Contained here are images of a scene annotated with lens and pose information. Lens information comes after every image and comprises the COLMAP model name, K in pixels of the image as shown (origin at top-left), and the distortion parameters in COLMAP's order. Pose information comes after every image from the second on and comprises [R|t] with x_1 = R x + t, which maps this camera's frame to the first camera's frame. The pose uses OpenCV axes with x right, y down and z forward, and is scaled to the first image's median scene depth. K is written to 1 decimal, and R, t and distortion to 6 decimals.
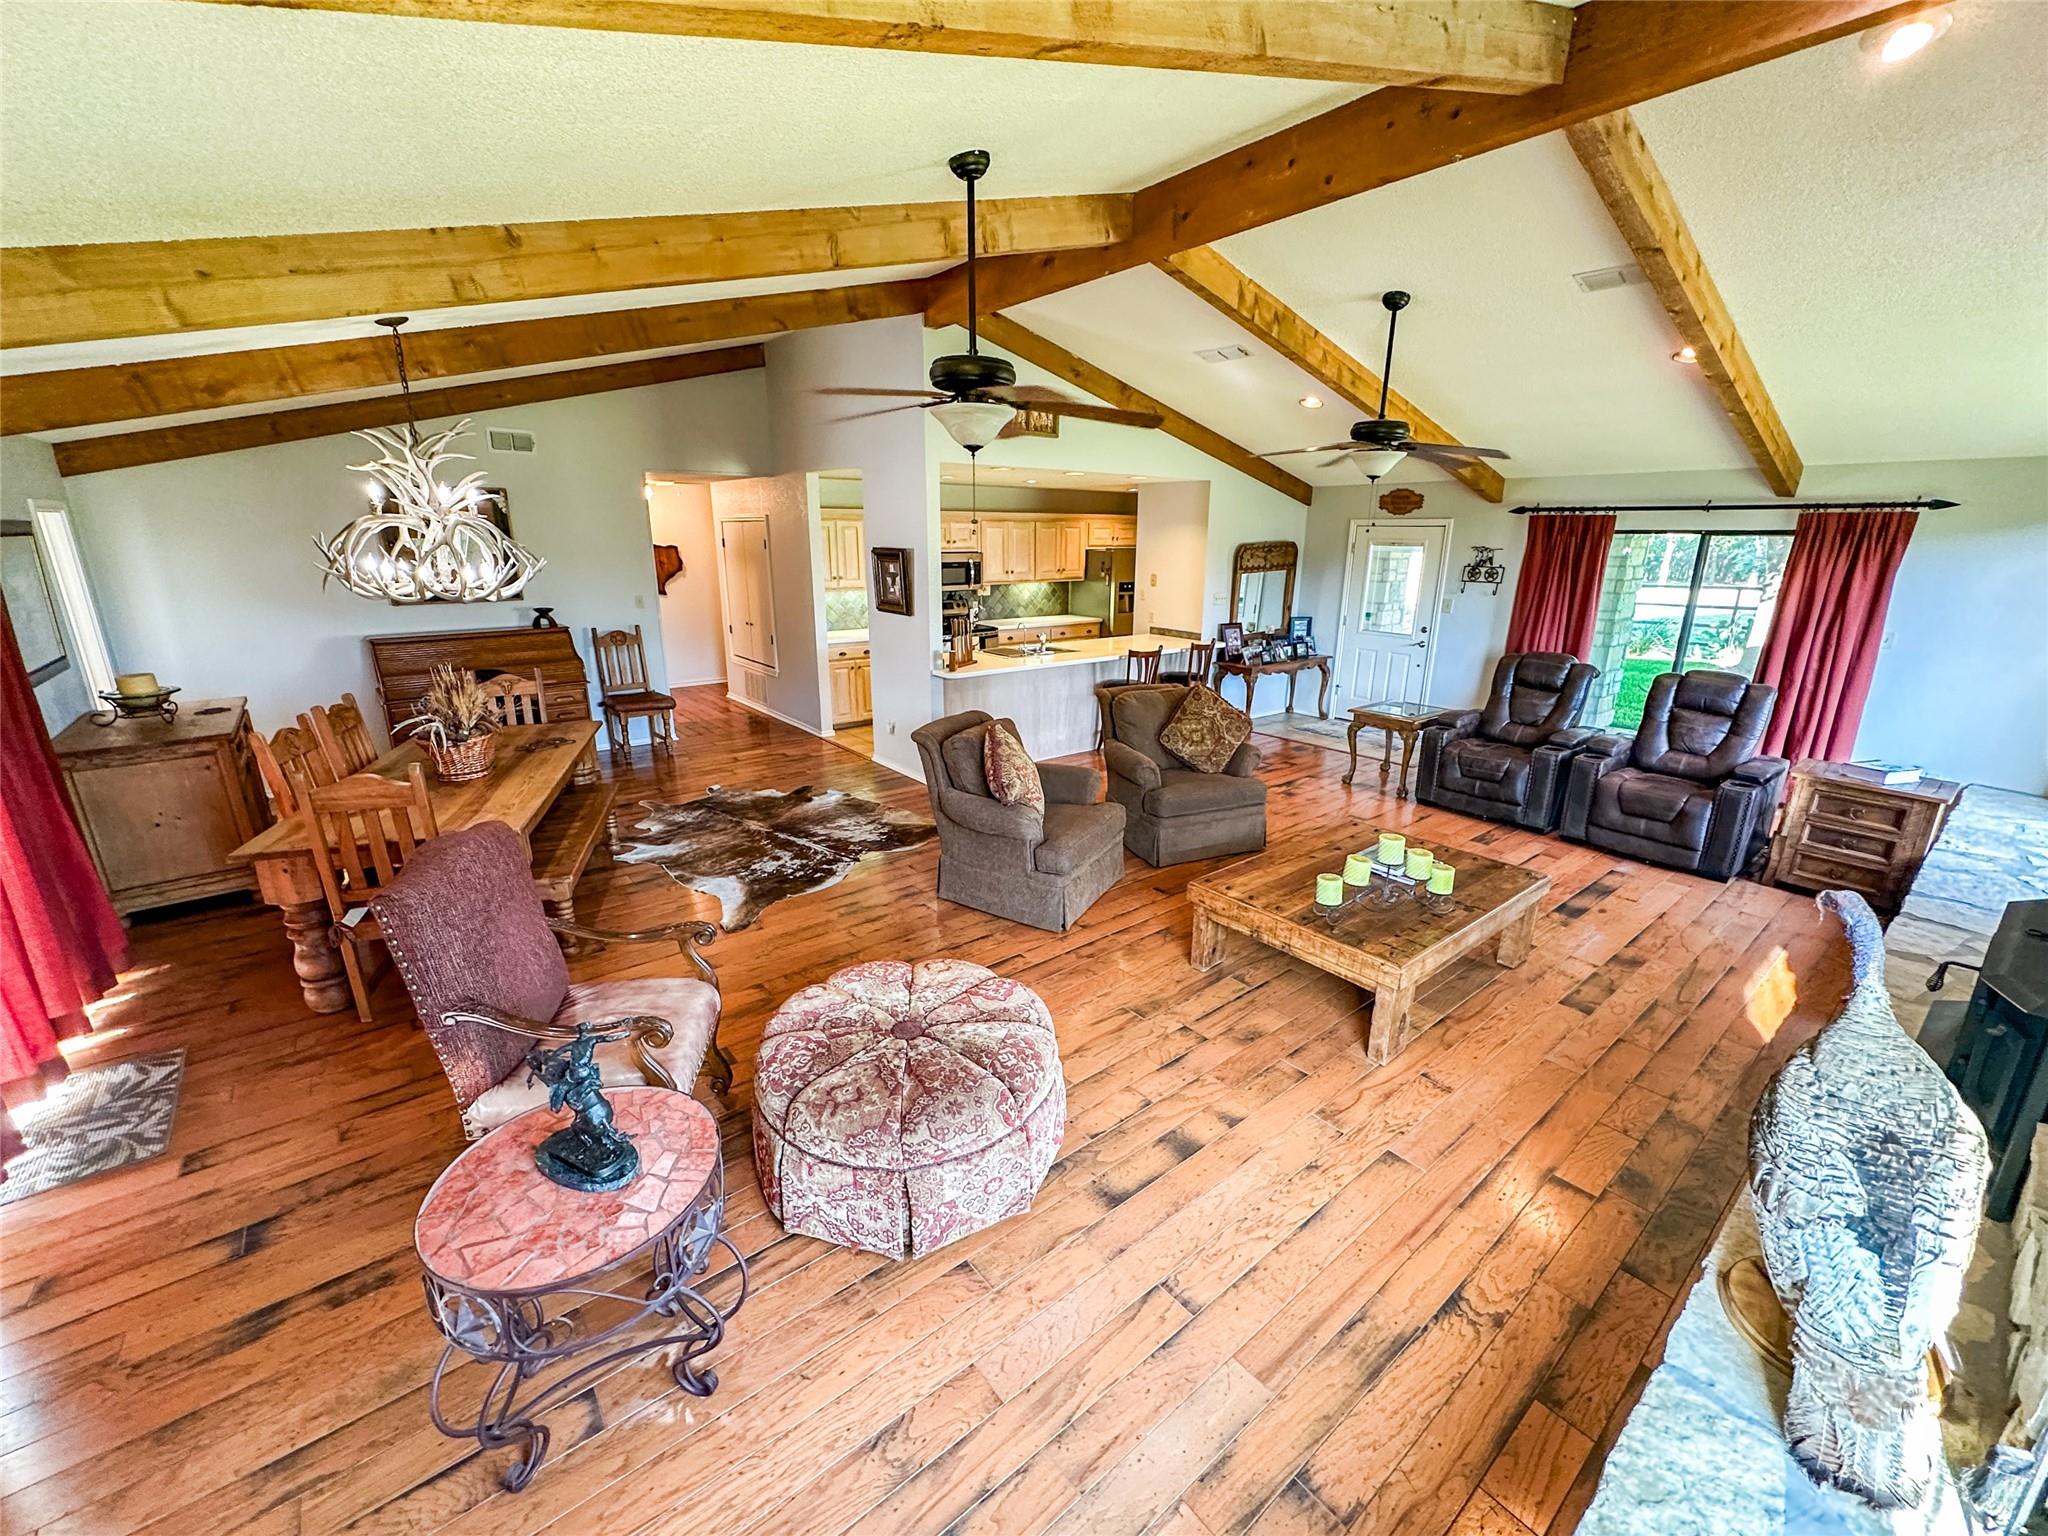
lens RADIAL K [[831.0, 0, 1025.1], [0, 831.0, 775.6], [0, 0, 1]] dist [-0.003217, -0.000166]
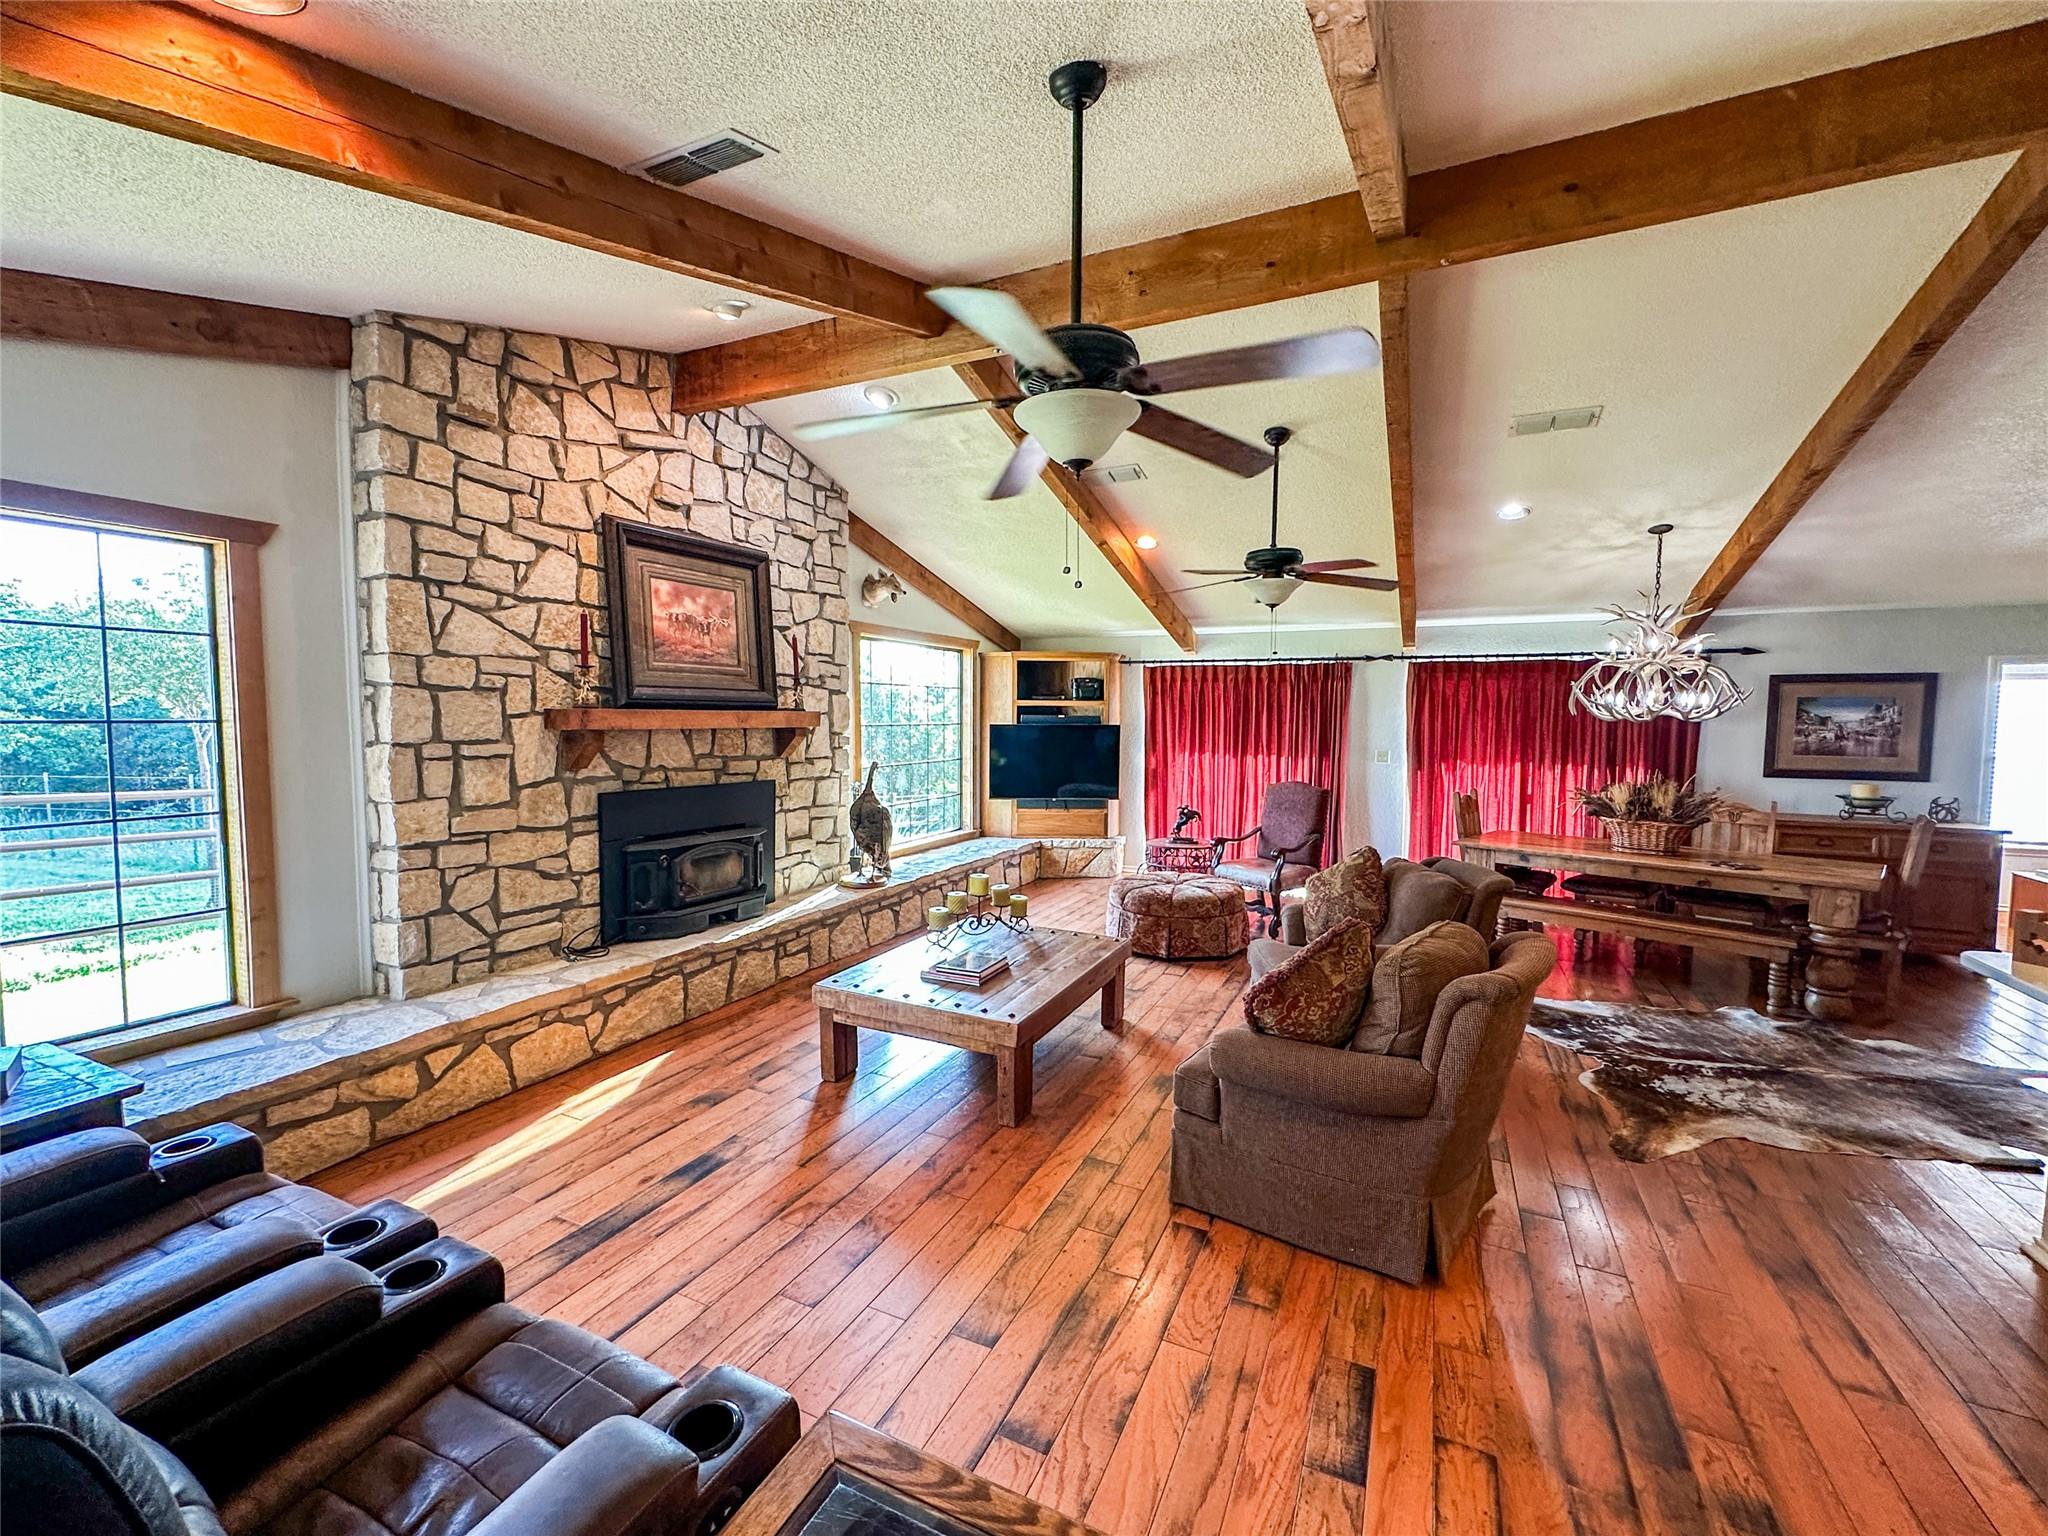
lens RADIAL K [[831.0, 0, 1028.4], [0, 831.0, 770.1], [0, 0, 1]] dist [-0.003217, -0.000166]
pose [[-0.905351, 0.014026, -0.424433, 0.569123], [-0.132086, 0.940579, 0.312834, -0.309494], [0.403601, 0.339286, -0.849701, 1.279302]]
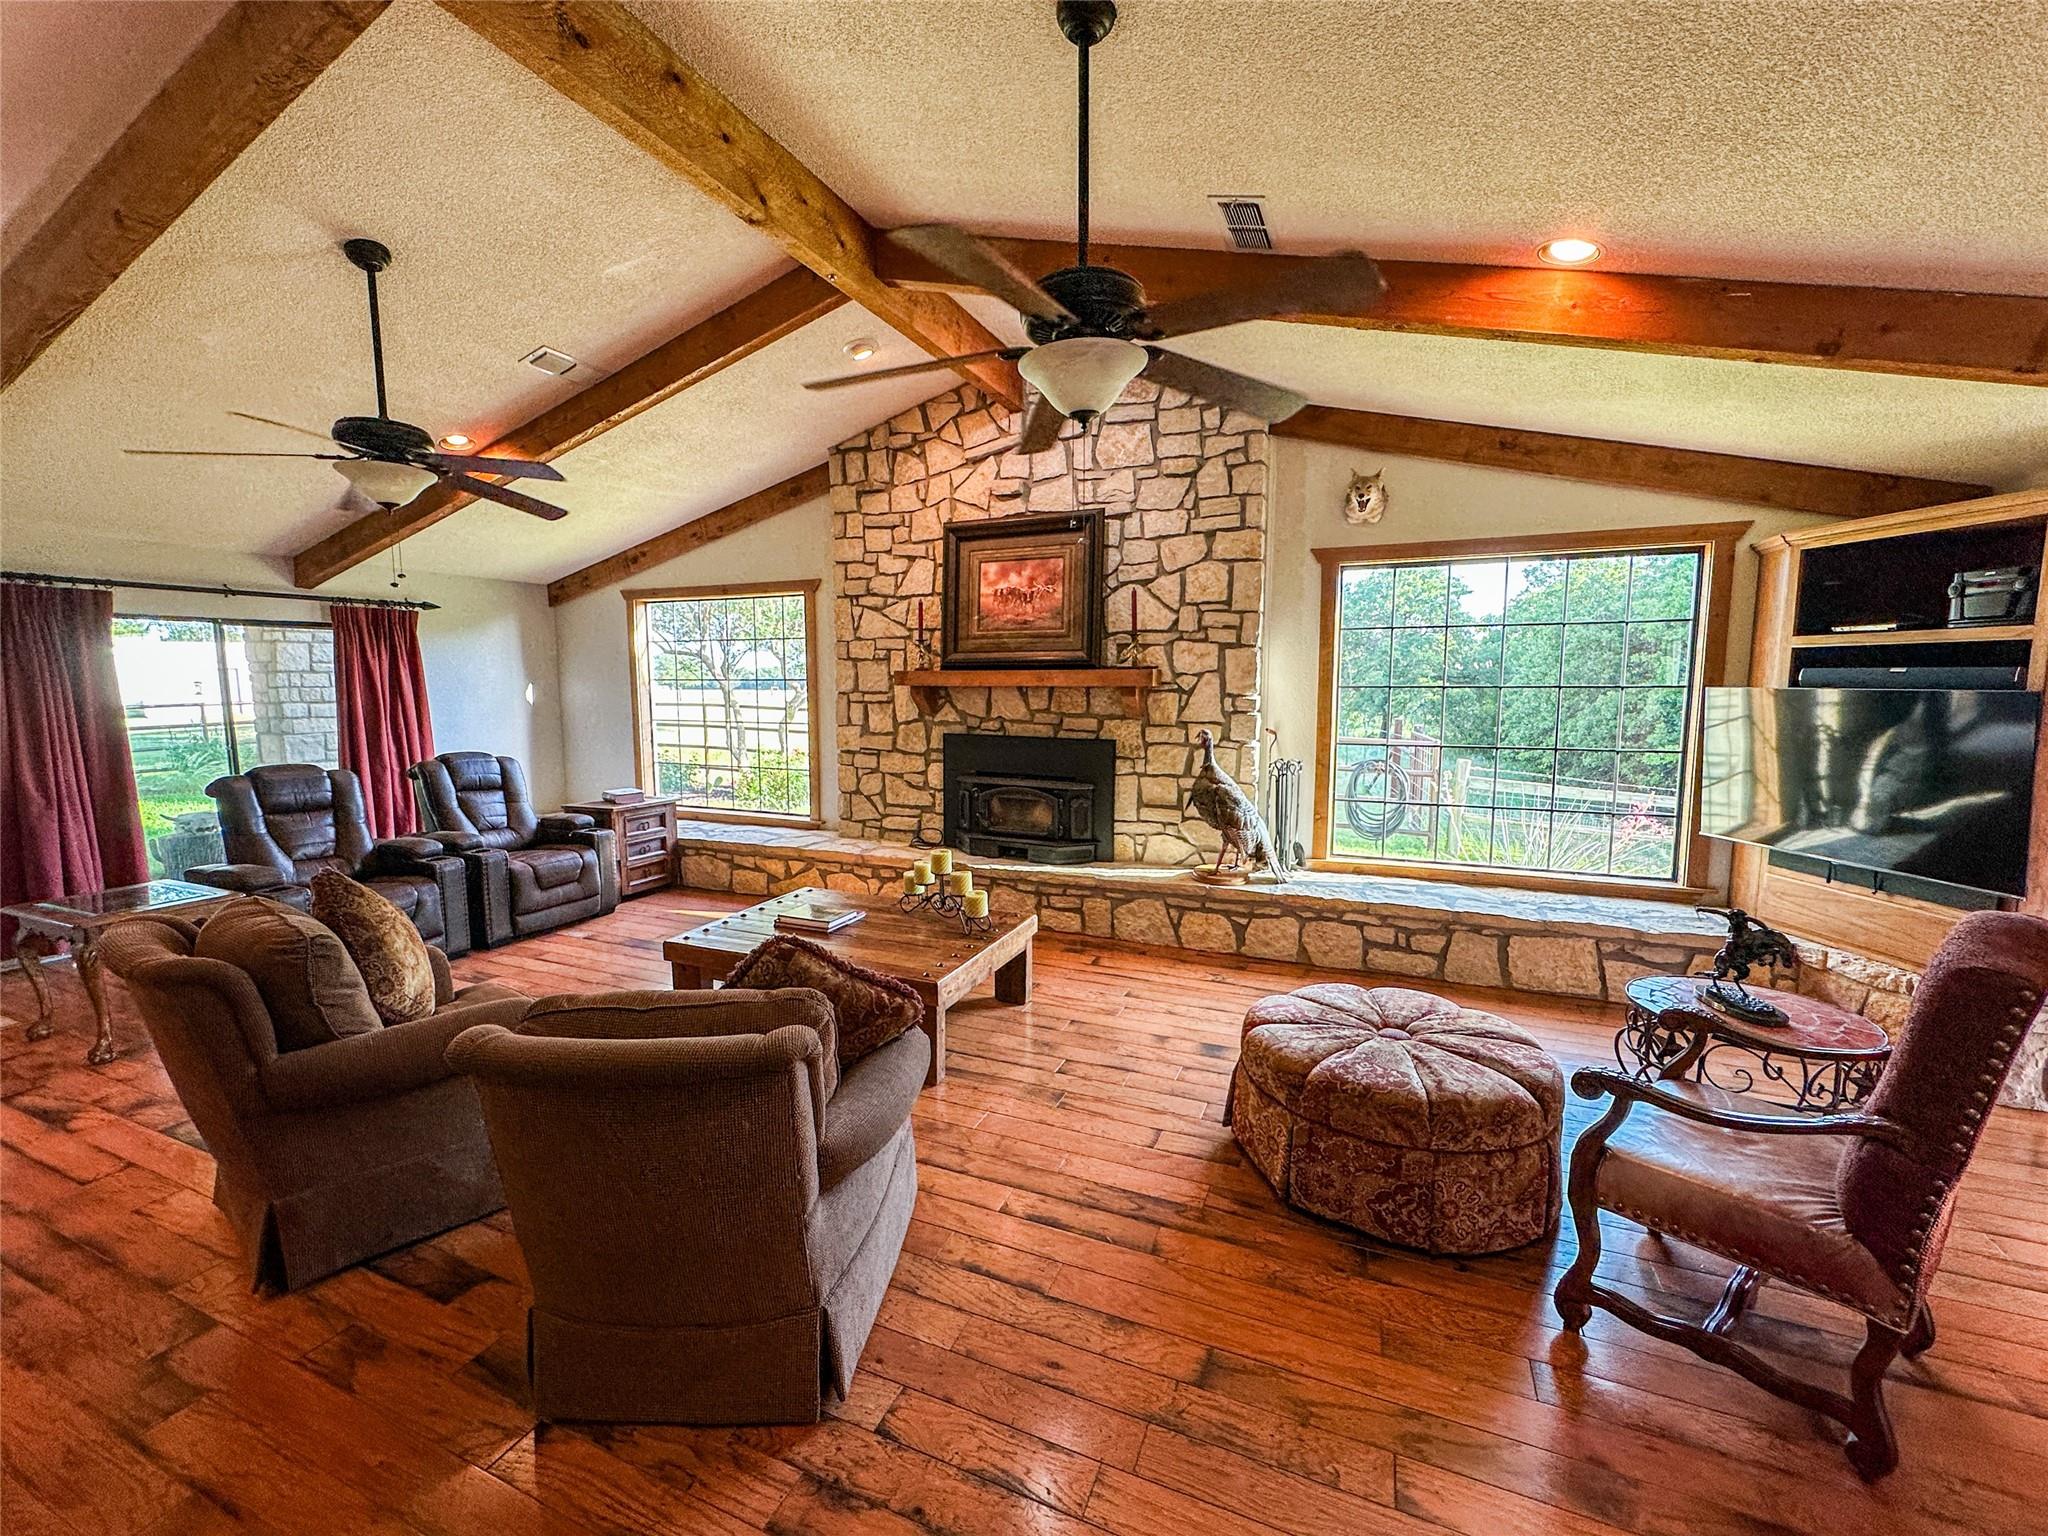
lens RADIAL K [[831.0, 0, 1021.8], [0, 831.0, 767.8], [0, 0, 1]] dist [-0.003217, -0.000166]
pose [[-0.470821, -0.103206, 0.876171, -0.386135], [0.246858, 0.938051, 0.243147, -0.181653], [-0.846988, 0.330769, -0.416177, 0.826908]]
